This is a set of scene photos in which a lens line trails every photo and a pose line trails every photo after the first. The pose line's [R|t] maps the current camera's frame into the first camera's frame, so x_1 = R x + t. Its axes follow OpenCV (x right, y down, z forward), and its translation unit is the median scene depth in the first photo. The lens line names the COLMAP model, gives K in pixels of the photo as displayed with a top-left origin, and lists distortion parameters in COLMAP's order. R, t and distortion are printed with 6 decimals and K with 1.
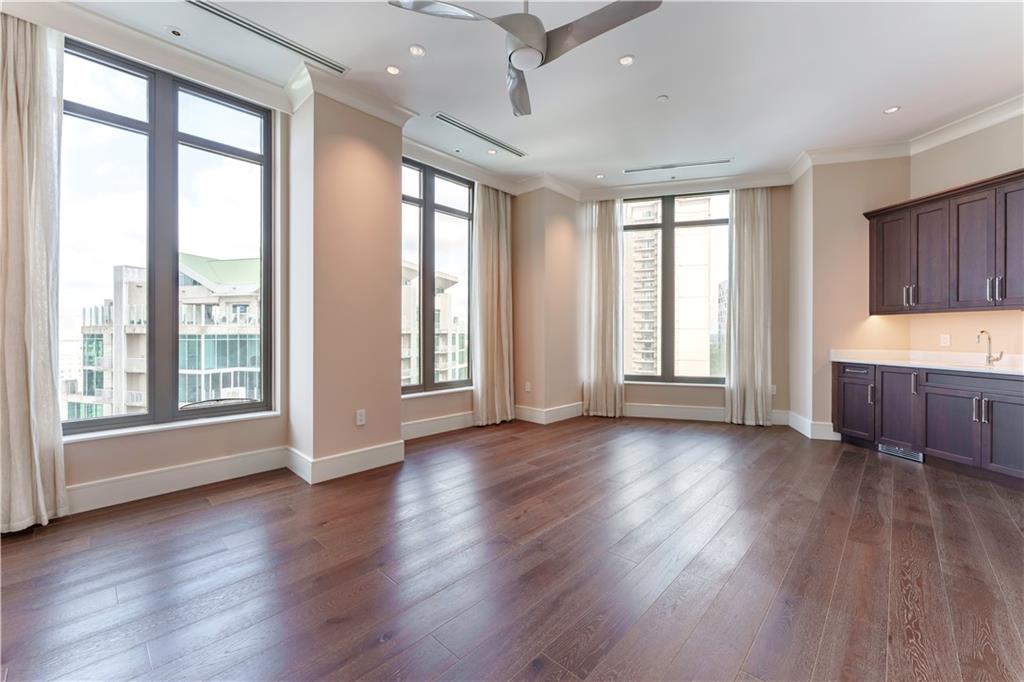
lens RADIAL K [[409.3, 0, 522.4], [0, 409.3, 333.9], [0, 0, 1]] dist [-0.000025, -0.000538]
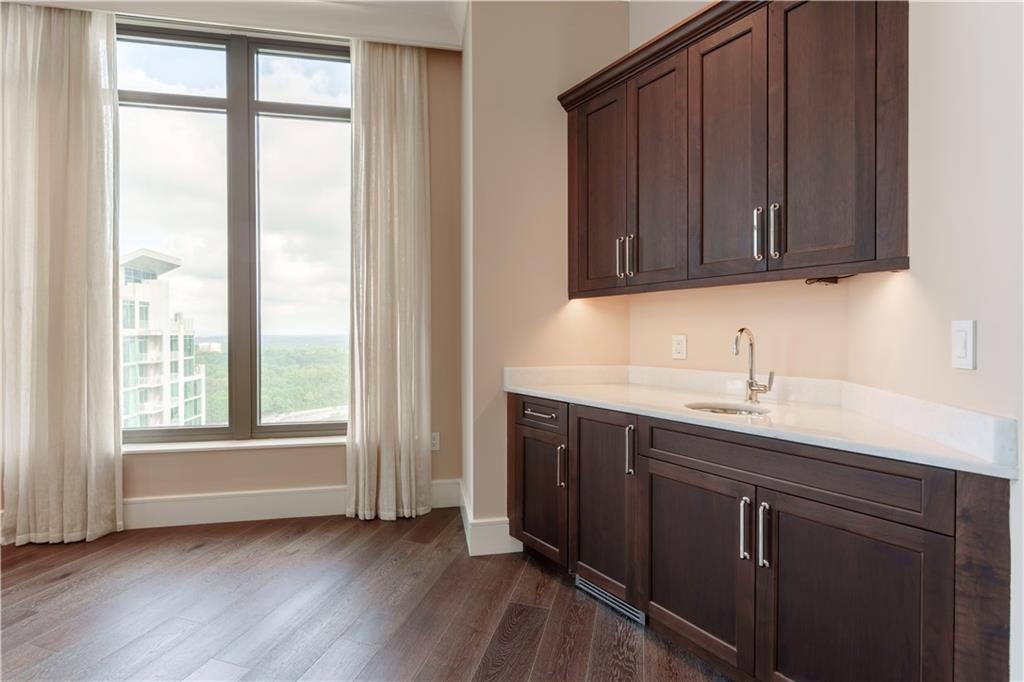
lens RADIAL K [[452.1, 0, 508.7], [0, 452.1, 337.8], [0, 0, 1]] dist [0.001327, 0.000456]
pose [[0.895168, -0.008822, 0.445642, 0.532723], [0.005685, 0.999949, 0.008375, -0.001865], [-0.445693, -0.004964, 0.895172, 0.531359]]
